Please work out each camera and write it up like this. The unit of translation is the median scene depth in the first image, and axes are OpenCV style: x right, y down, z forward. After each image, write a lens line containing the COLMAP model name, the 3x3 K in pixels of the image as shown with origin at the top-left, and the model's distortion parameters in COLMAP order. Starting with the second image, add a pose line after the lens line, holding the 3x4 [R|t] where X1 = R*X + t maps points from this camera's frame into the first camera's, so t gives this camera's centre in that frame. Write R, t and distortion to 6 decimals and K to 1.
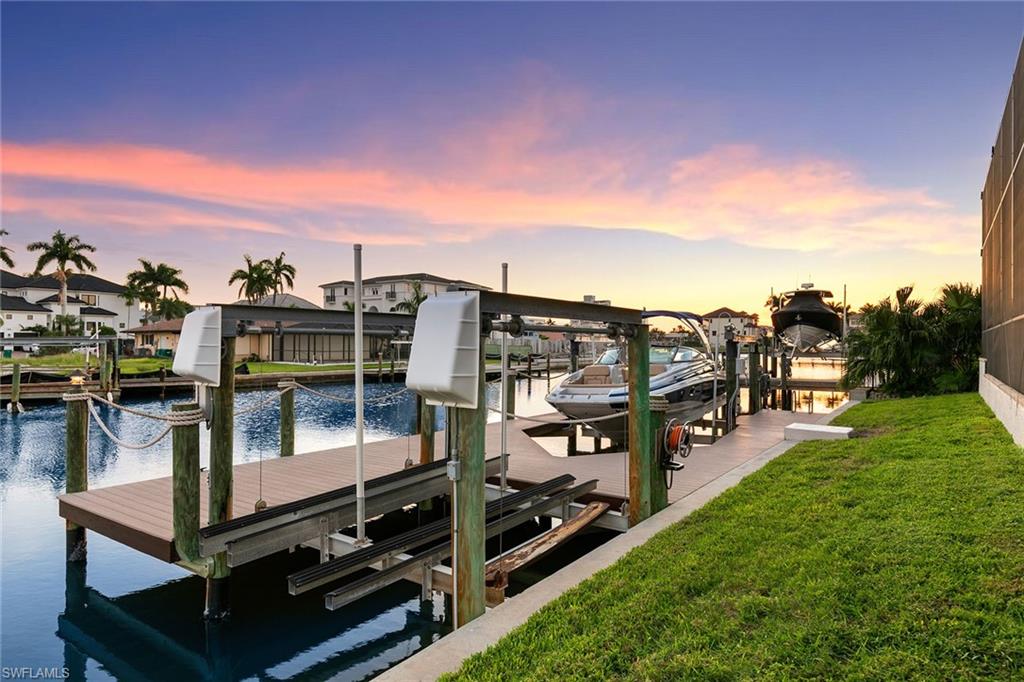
lens RADIAL K [[610.9, 0, 508.6], [0, 610.9, 342.4], [0, 0, 1]] dist [-0.005682, 0.003494]
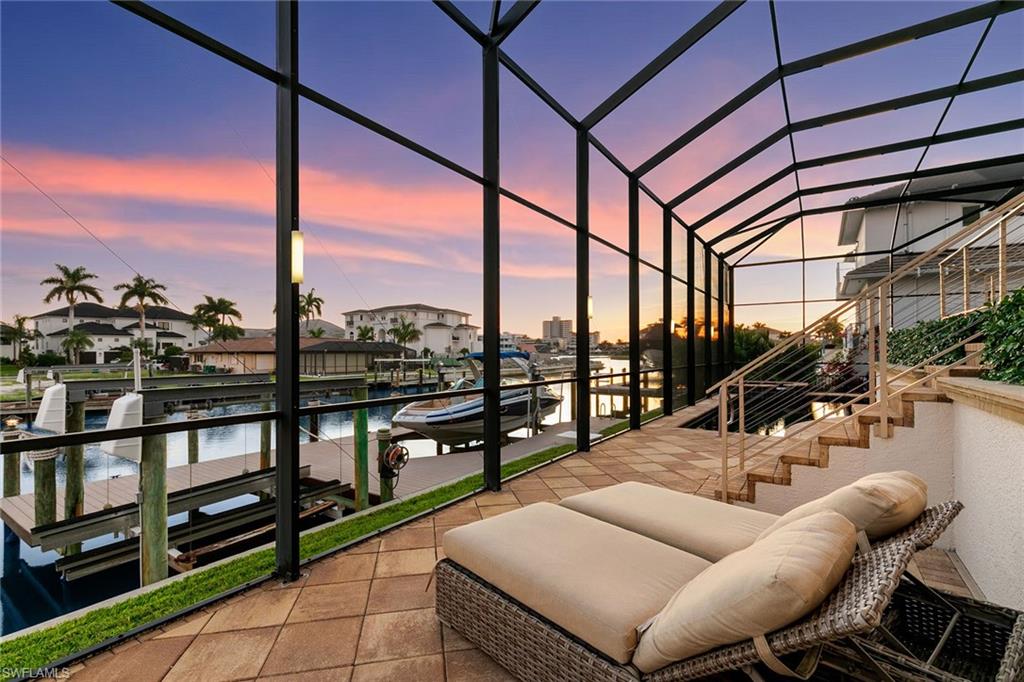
lens RADIAL K [[459.3, 0, 508.3], [0, 459.3, 351.1], [0, 0, 1]] dist [0.003771, 0.000194]
pose [[0.999789, -0.008821, 0.018554, 0.038811], [0.008826, 0.999961, -0.000183, -0.007949], [-0.018552, 0.000347, 0.999828, -0.012803]]
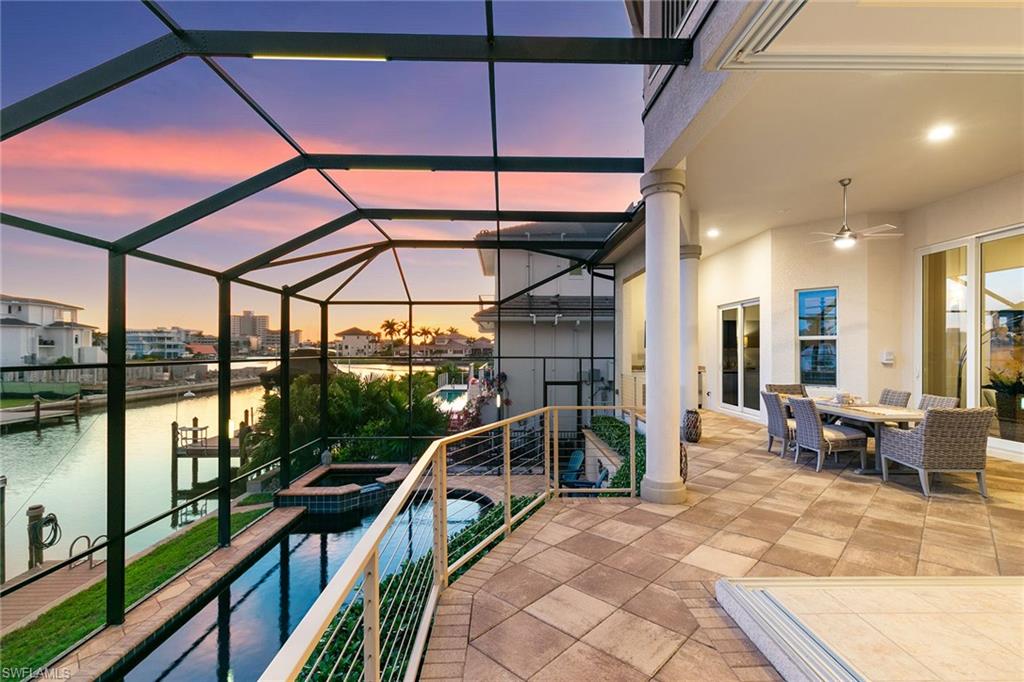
lens RADIAL K [[459.3, 0, 513.2], [0, 459.3, 347.1], [0, 0, 1]] dist [0.003771, 0.000194]
pose [[0.804486, -0.003243, 0.593962, 0.095920], [0.004615, 0.999989, -0.000791, -0.027434], [-0.593953, 0.003377, 0.804492, 0.032510]]
